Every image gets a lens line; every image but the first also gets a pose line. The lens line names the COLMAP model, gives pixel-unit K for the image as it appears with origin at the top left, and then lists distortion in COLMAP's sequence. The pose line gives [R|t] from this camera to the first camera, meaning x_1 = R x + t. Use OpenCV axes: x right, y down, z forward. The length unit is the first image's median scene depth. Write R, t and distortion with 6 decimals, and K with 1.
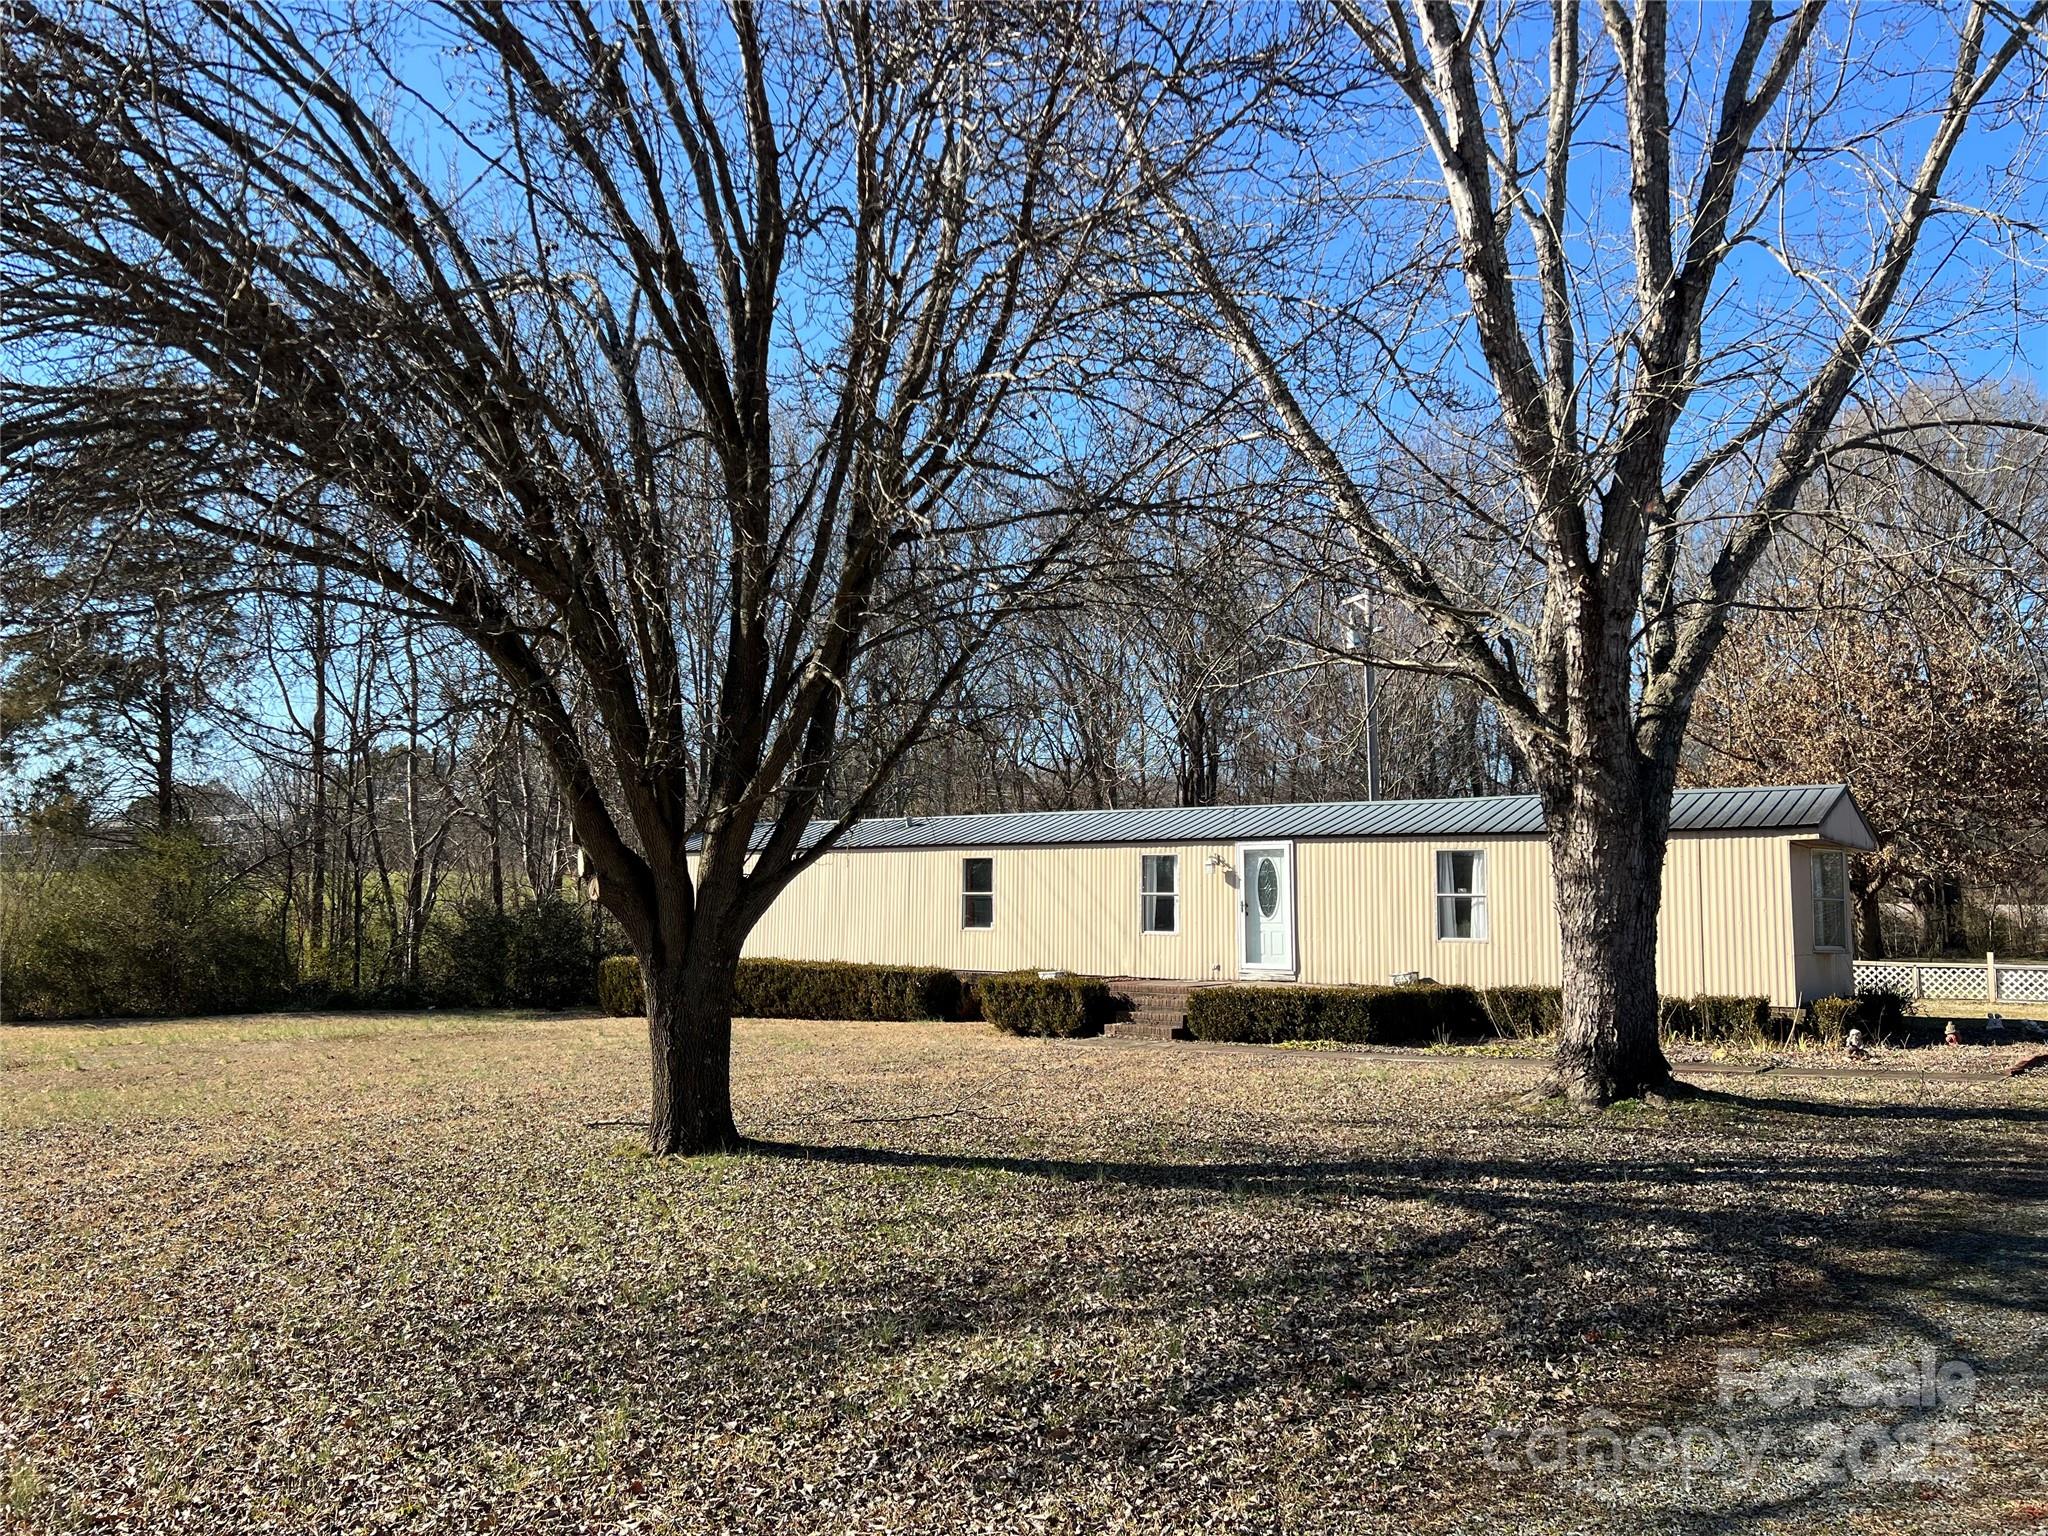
lens RADIAL K [[1543.6, 0, 1021.8], [0, 1543.6, 764.3], [0, 0, 1]] dist [0.056069, -0.022523]
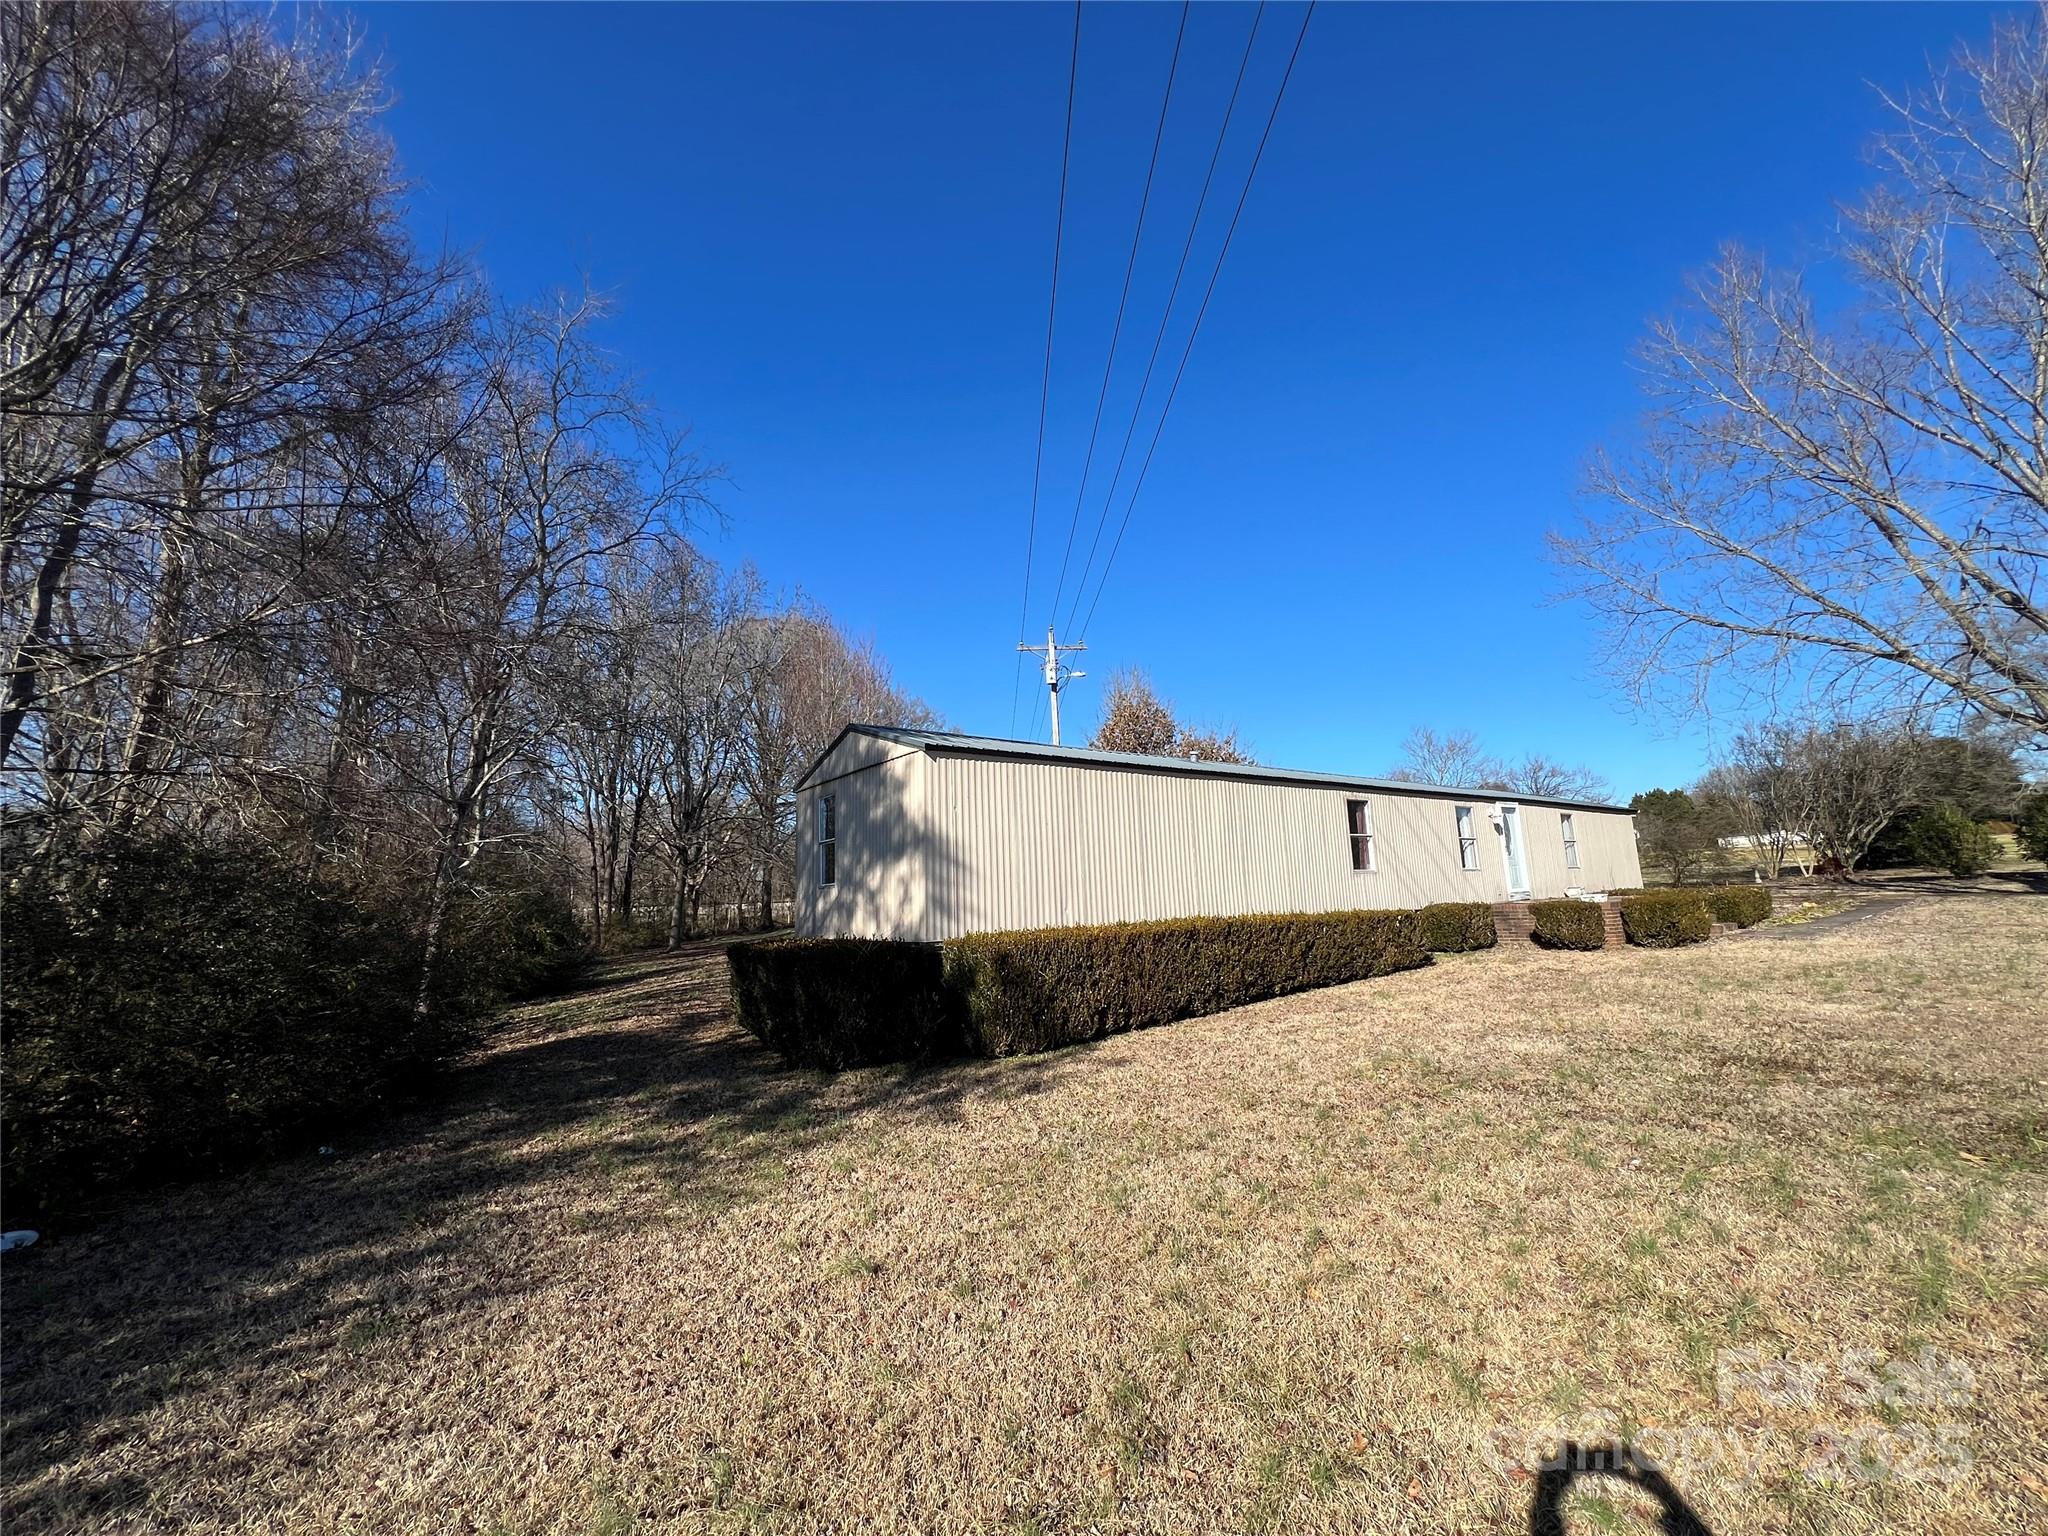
lens RADIAL K [[821.3, 0, 1012.9], [0, 821.3, 769.2], [0, 0, 1]] dist [-0.001834, 0.000539]
pose [[0.291885, 0.122692, 0.948551, -0.691024], [-0.058352, 0.992175, -0.110379, 0.128889], [-0.954672, -0.023132, 0.296761, 1.203641]]
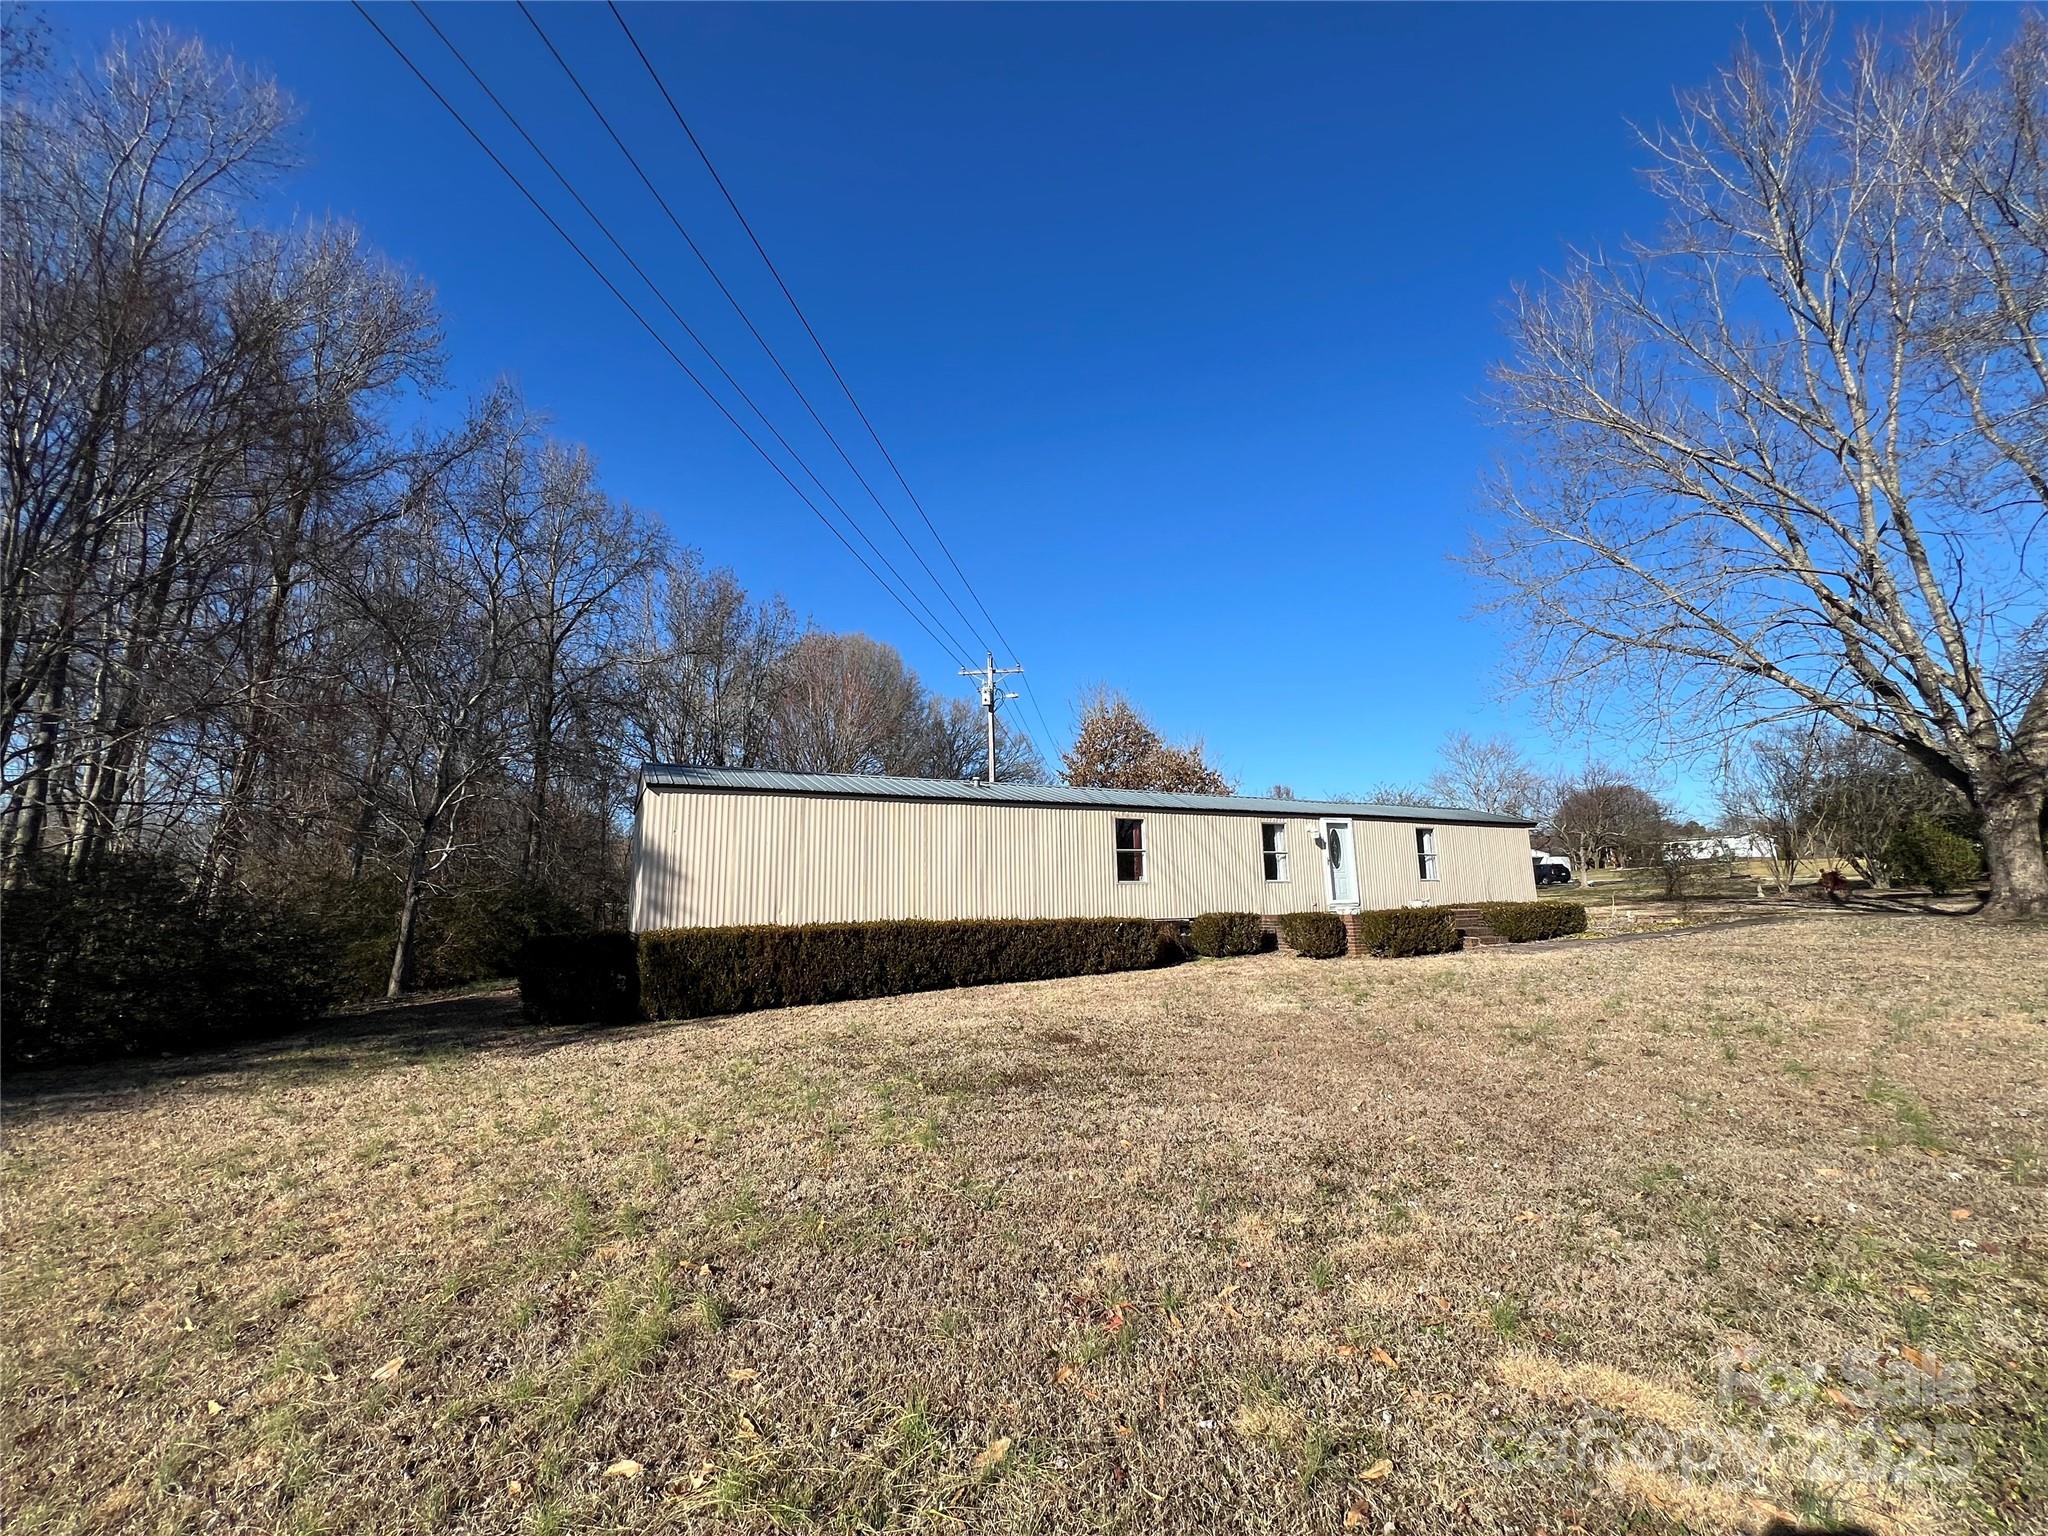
lens RADIAL K [[821.3, 0, 1017.6], [0, 821.3, 765.7], [0, 0, 1]] dist [-0.001834, 0.000539]
pose [[0.435746, 0.123381, 0.891573, -0.691407], [-0.067419, 0.992251, -0.104364, 0.103160], [-0.897541, -0.014633, 0.440688, 0.921712]]
